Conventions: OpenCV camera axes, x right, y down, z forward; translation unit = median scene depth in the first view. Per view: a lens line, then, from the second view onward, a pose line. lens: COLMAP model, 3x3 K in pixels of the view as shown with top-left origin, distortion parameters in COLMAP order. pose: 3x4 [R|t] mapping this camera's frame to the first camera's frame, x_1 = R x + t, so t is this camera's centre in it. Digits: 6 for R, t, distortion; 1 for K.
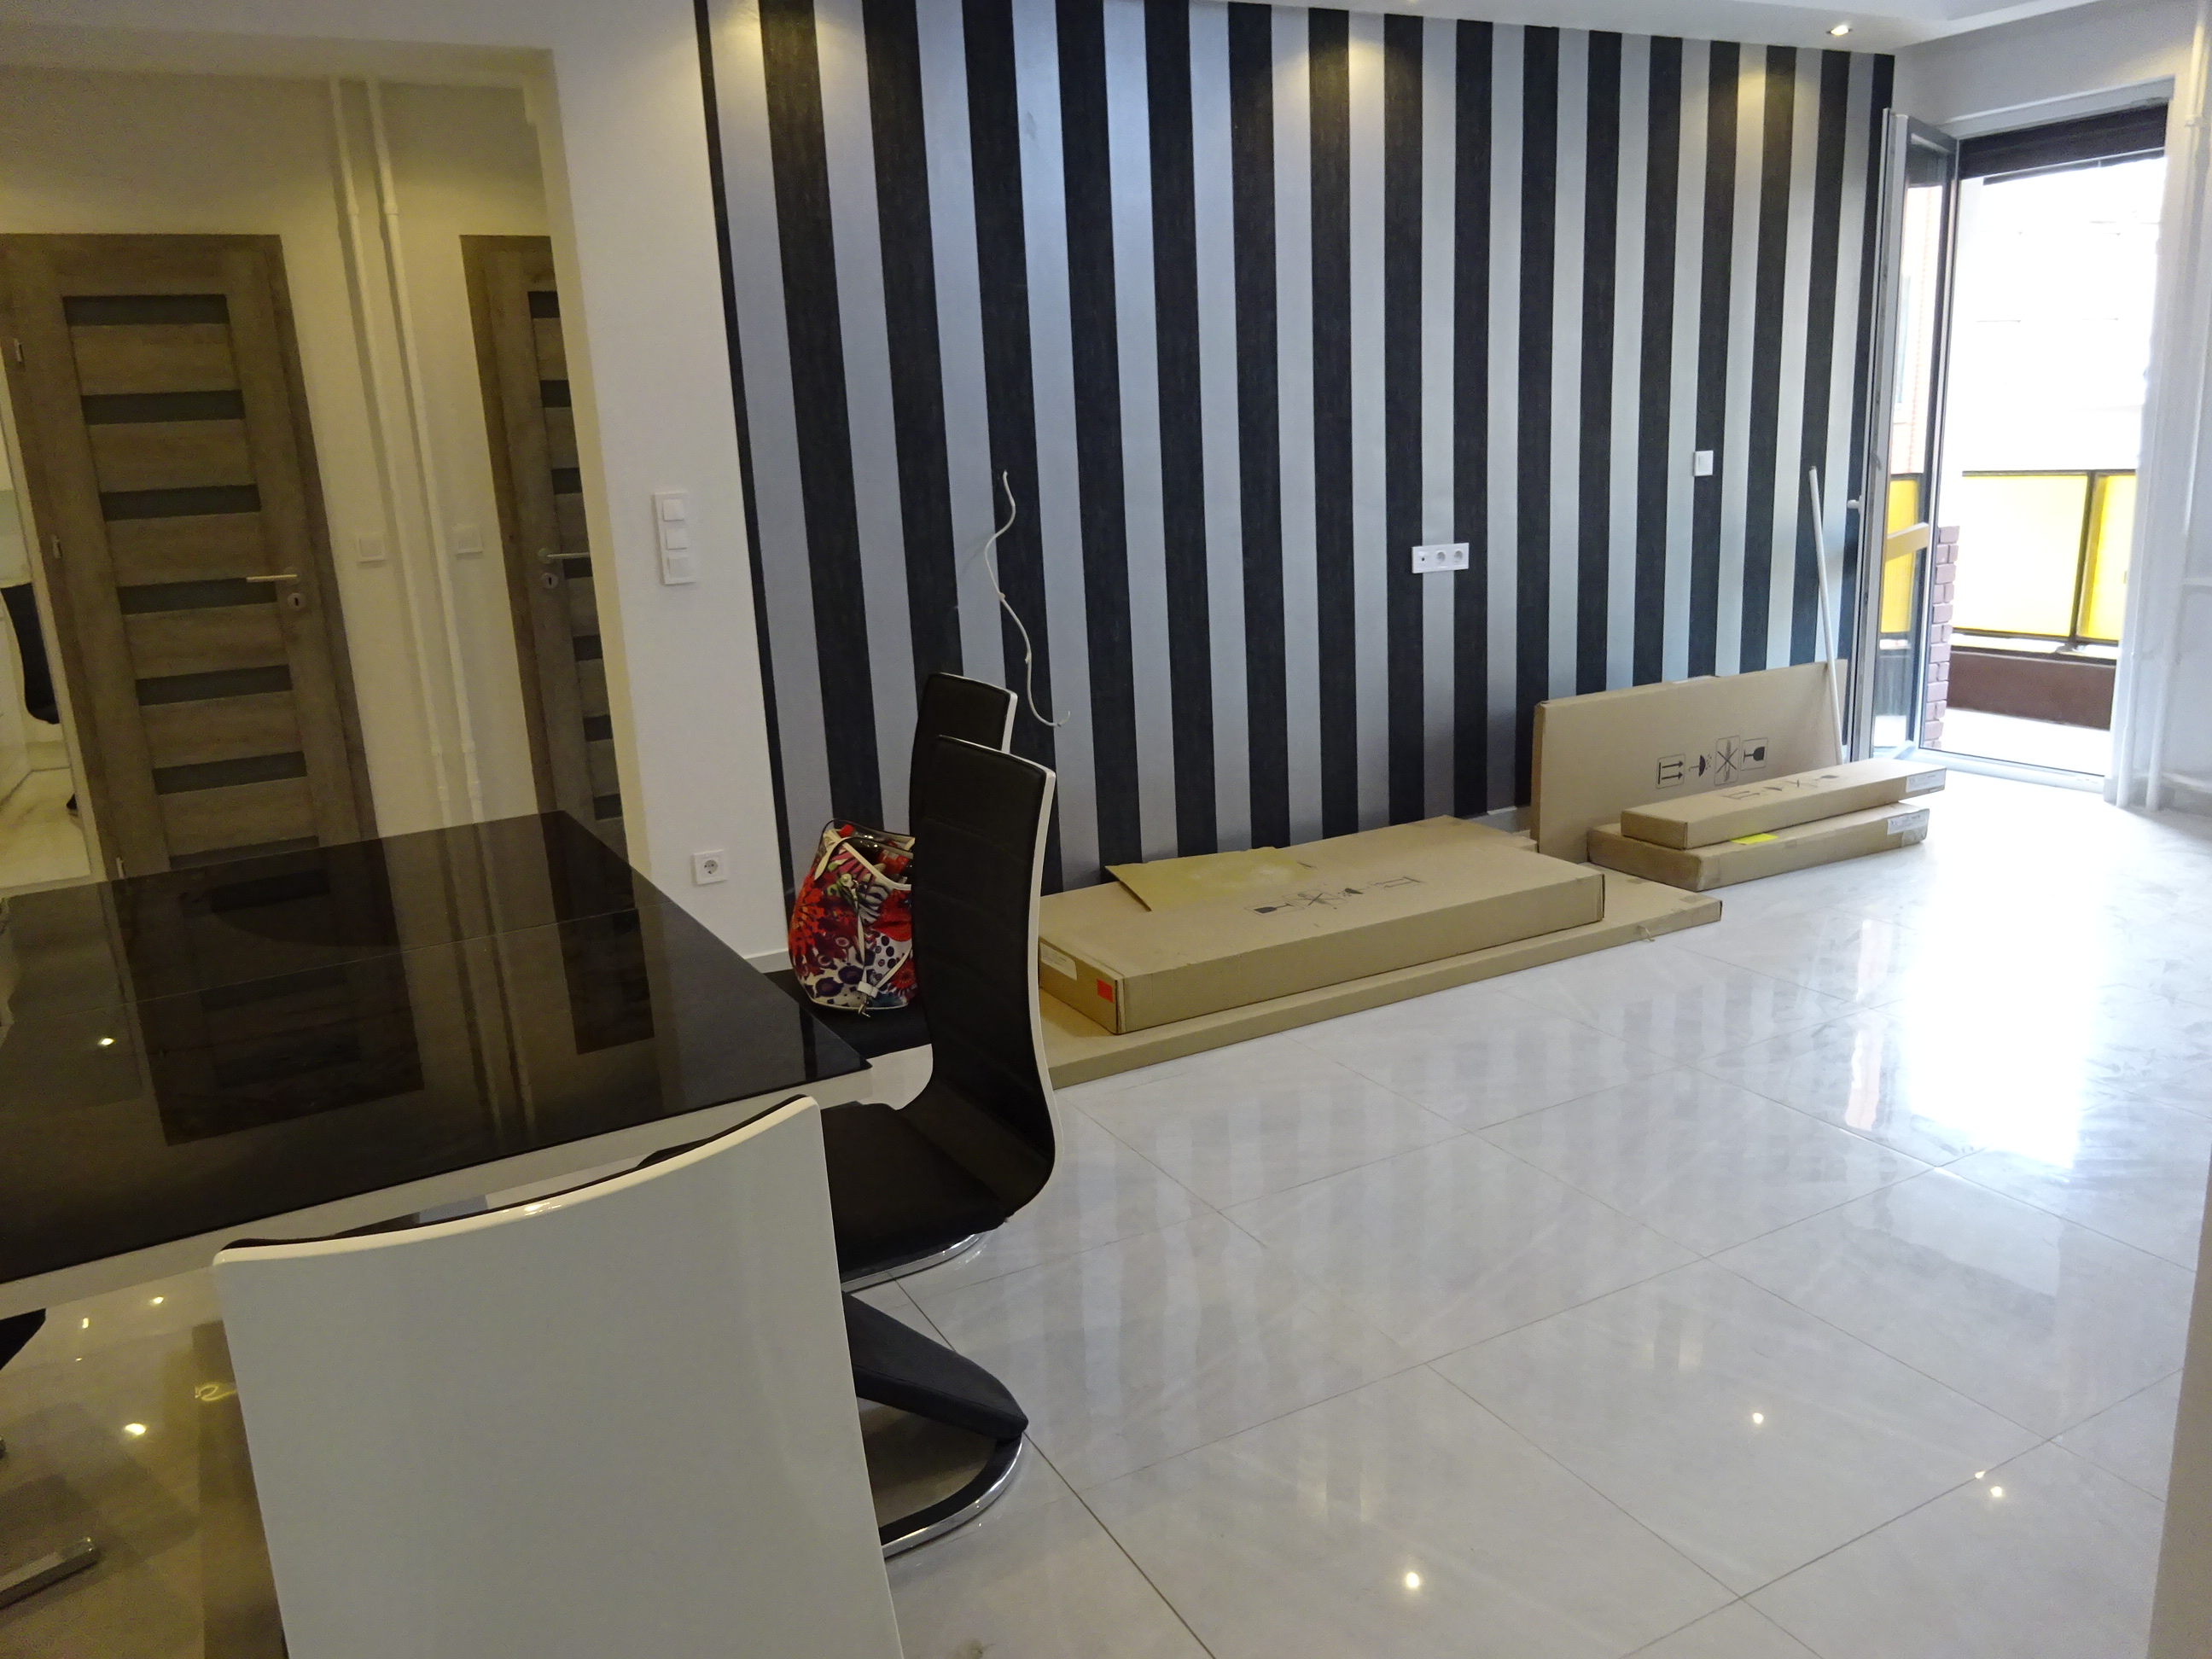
lens RADIAL K [[1633.3, 0, 1097.4], [0, 1633.3, 826.1], [0, 0, 1]] dist [0.011418, -0.015729]
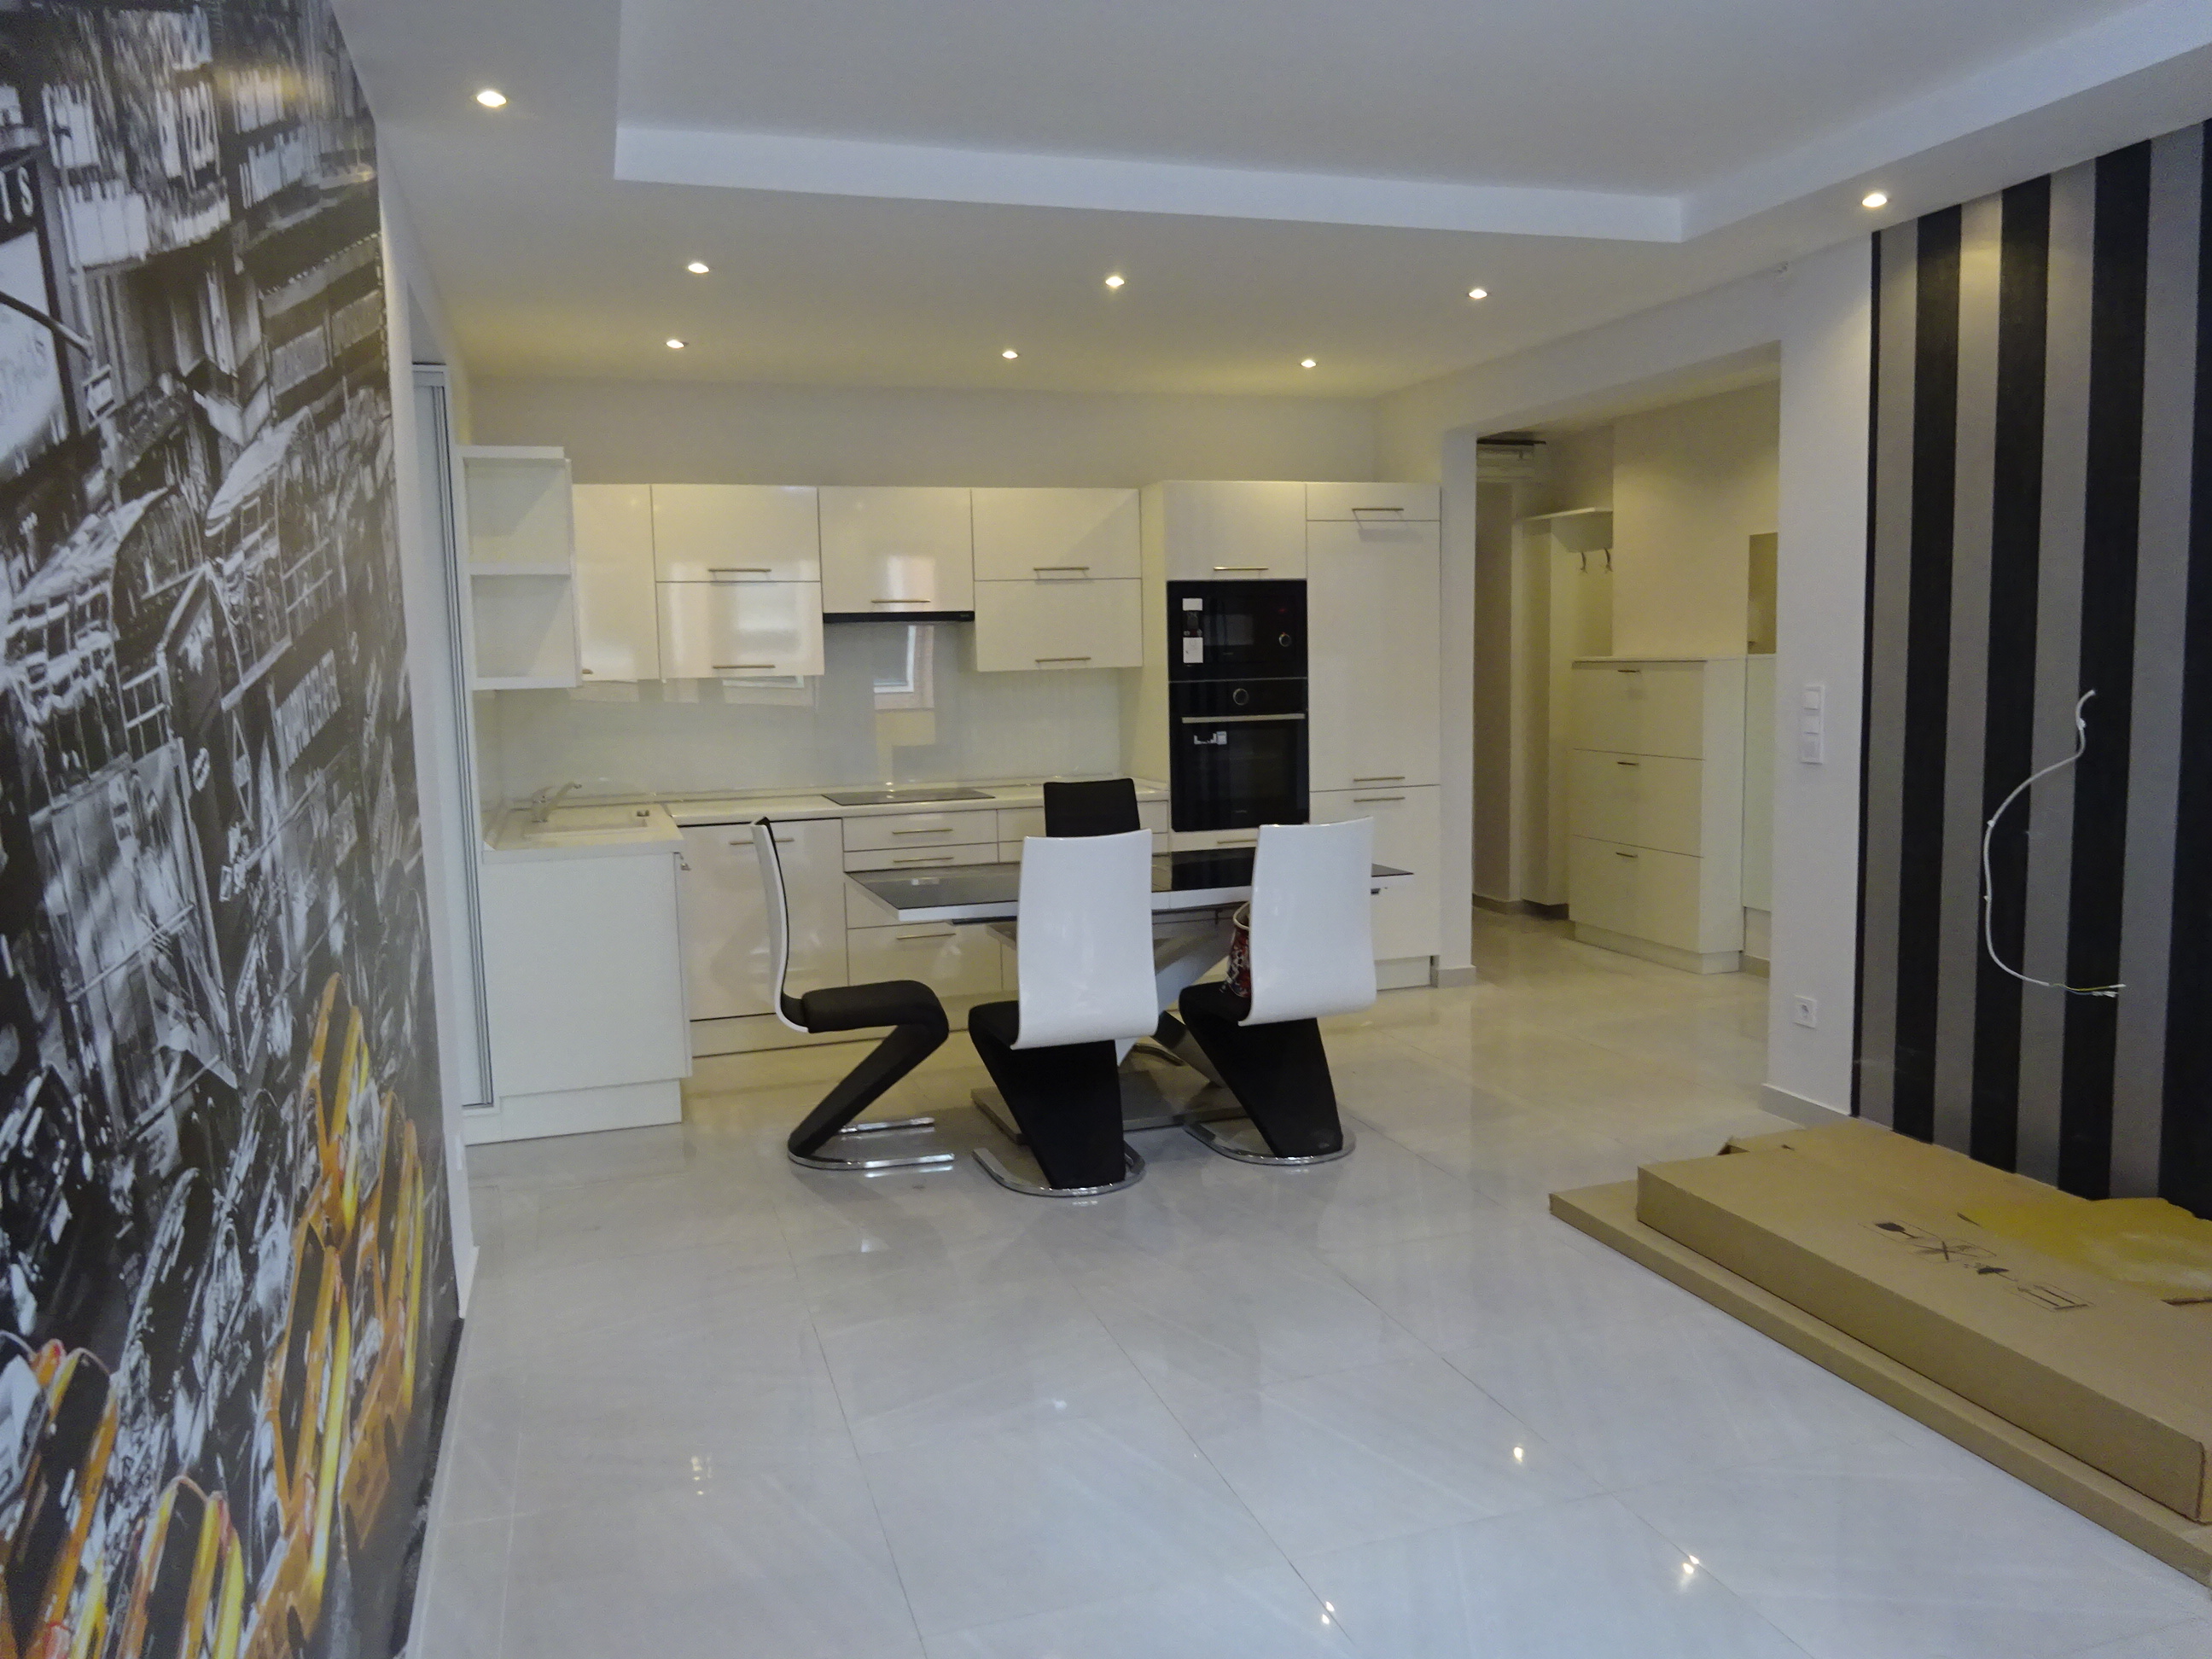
lens RADIAL K [[1633.3, 0, 1106.5], [0, 1633.3, 830.2], [0, 0, 1]] dist [0.011418, -0.015729]
pose [[-0.143926, 0.179278, -0.973214, 0.965175], [-0.196989, 0.958581, 0.205715, -0.244995], [0.969784, 0.221320, -0.102649, 0.648430]]
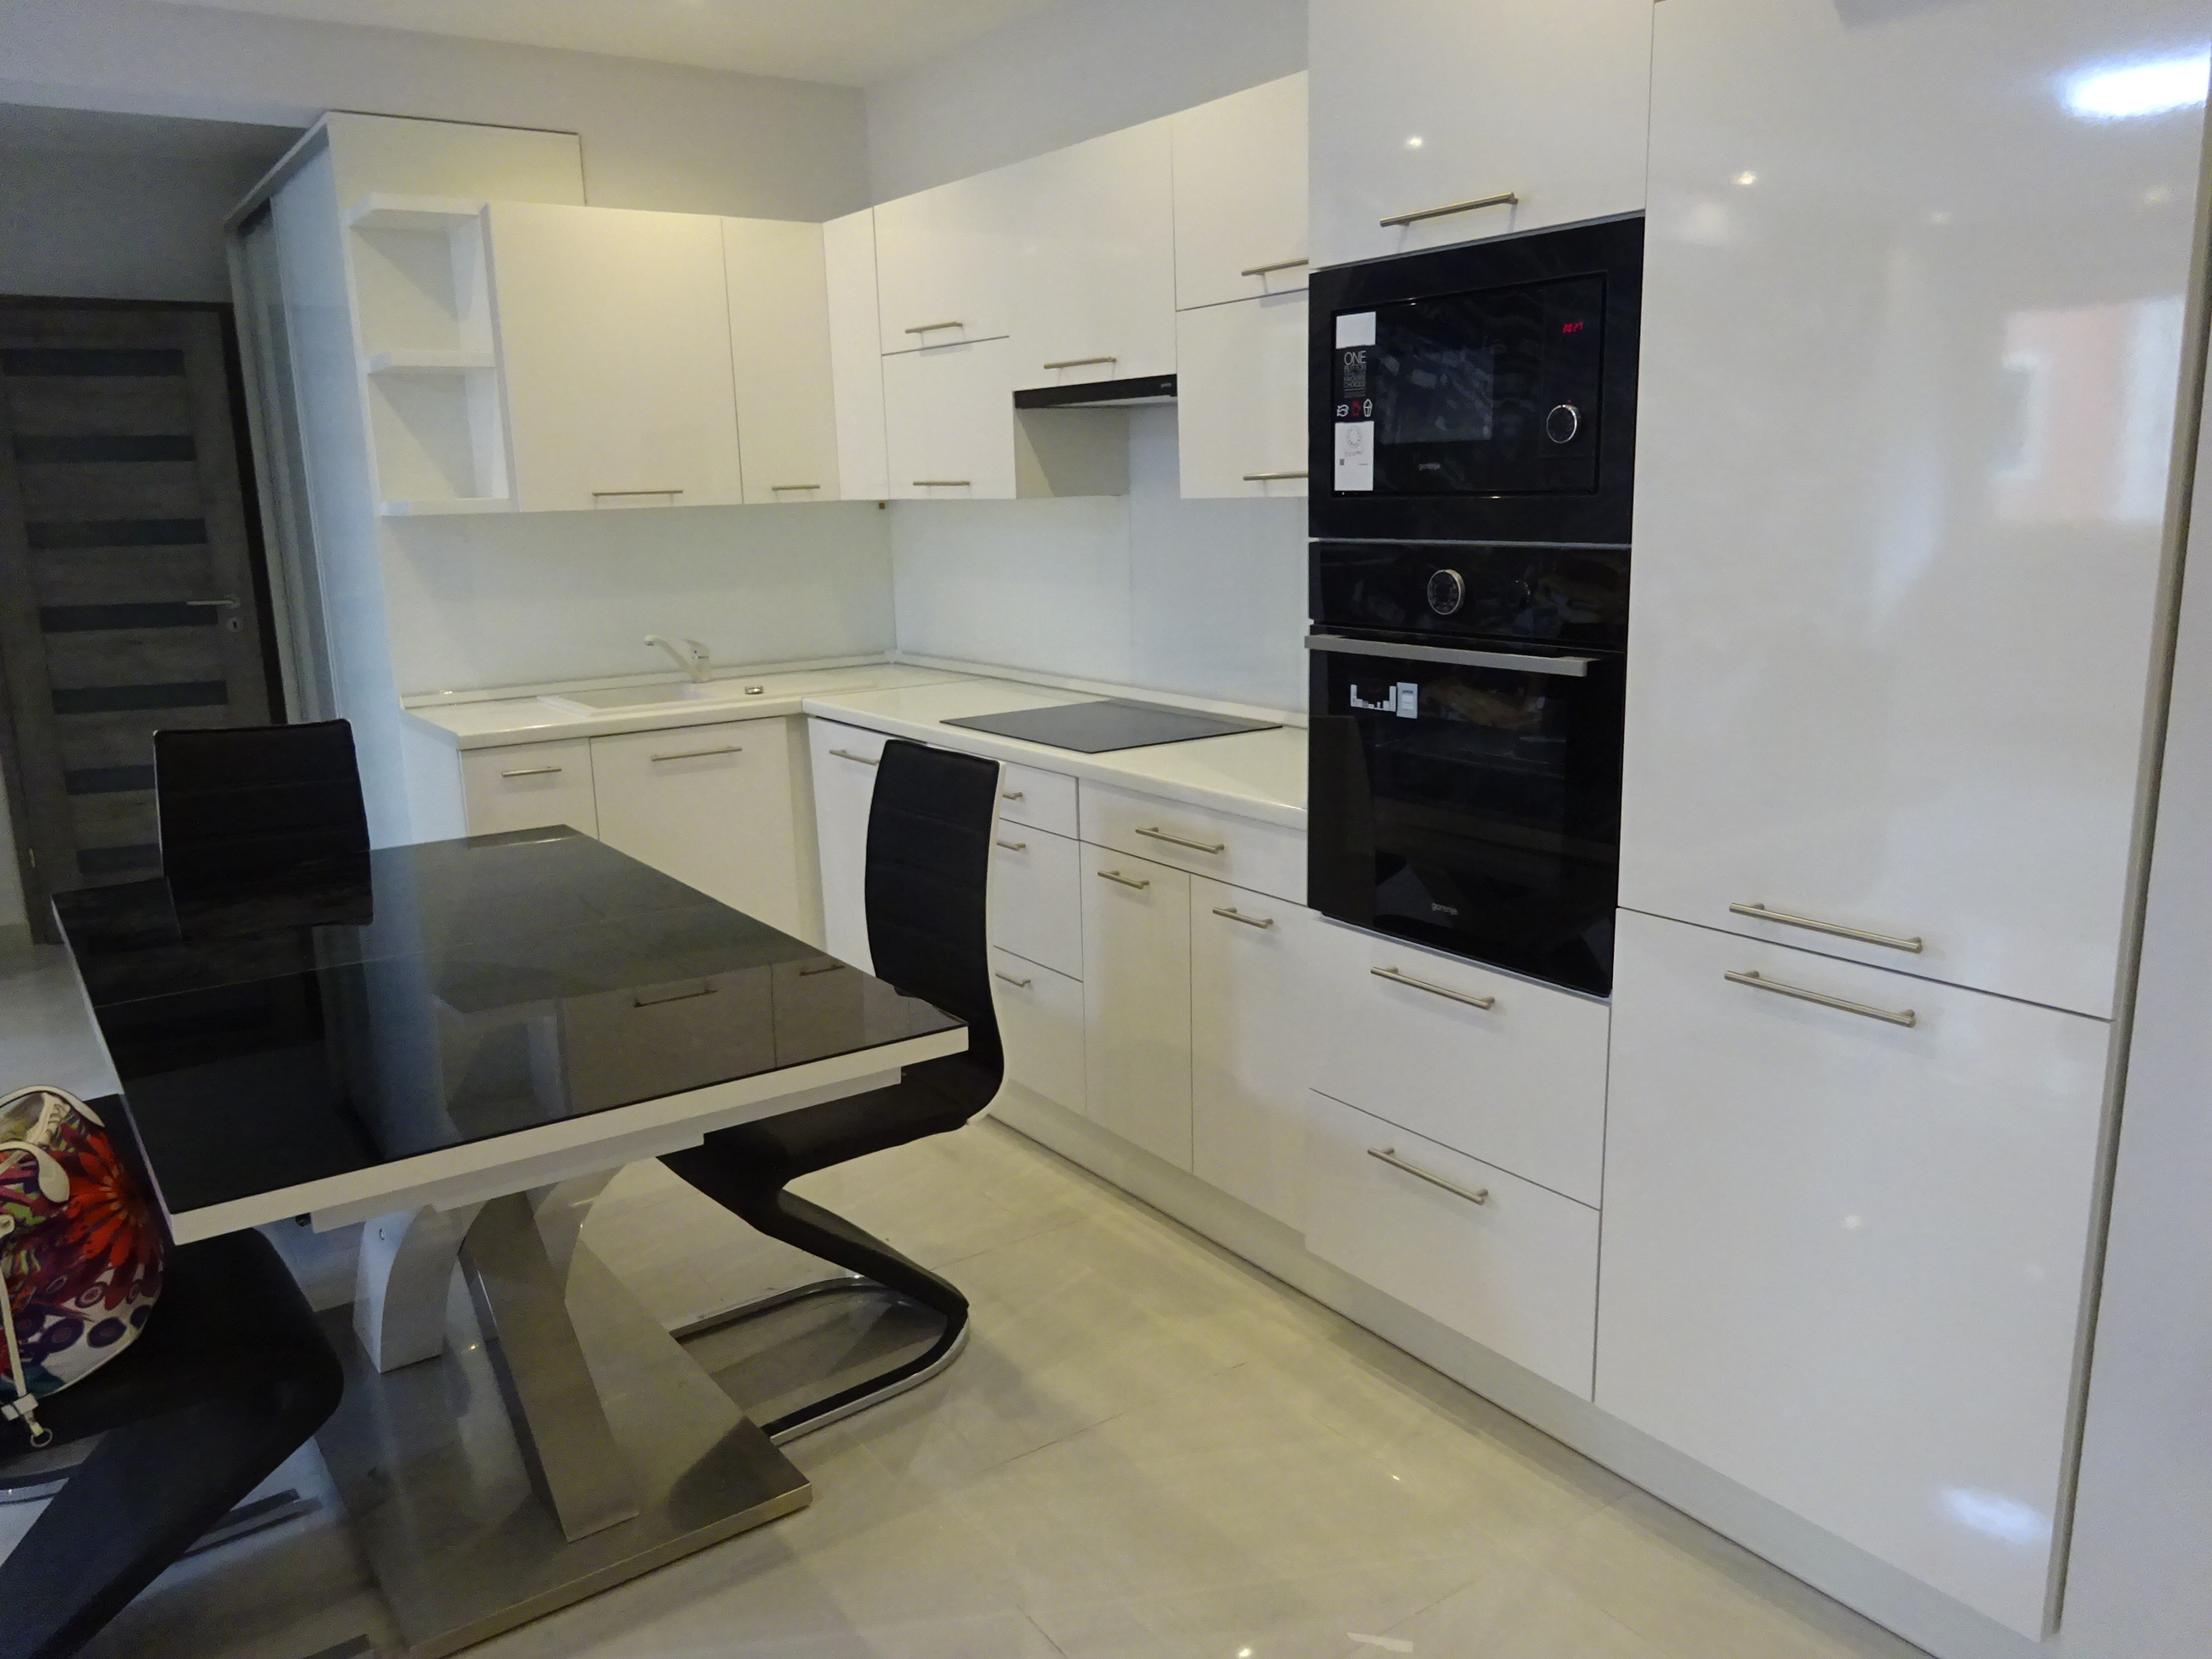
lens RADIAL K [[1633.3, 0, 1105.1], [0, 1633.3, 820.3], [0, 0, 1]] dist [0.011418, -0.015729]
pose [[-0.985722, 0.116427, -0.121642, -0.423400], [0.053207, 0.900782, 0.431000, -0.244465], [0.159753, 0.418374, -0.894115, 1.092968]]
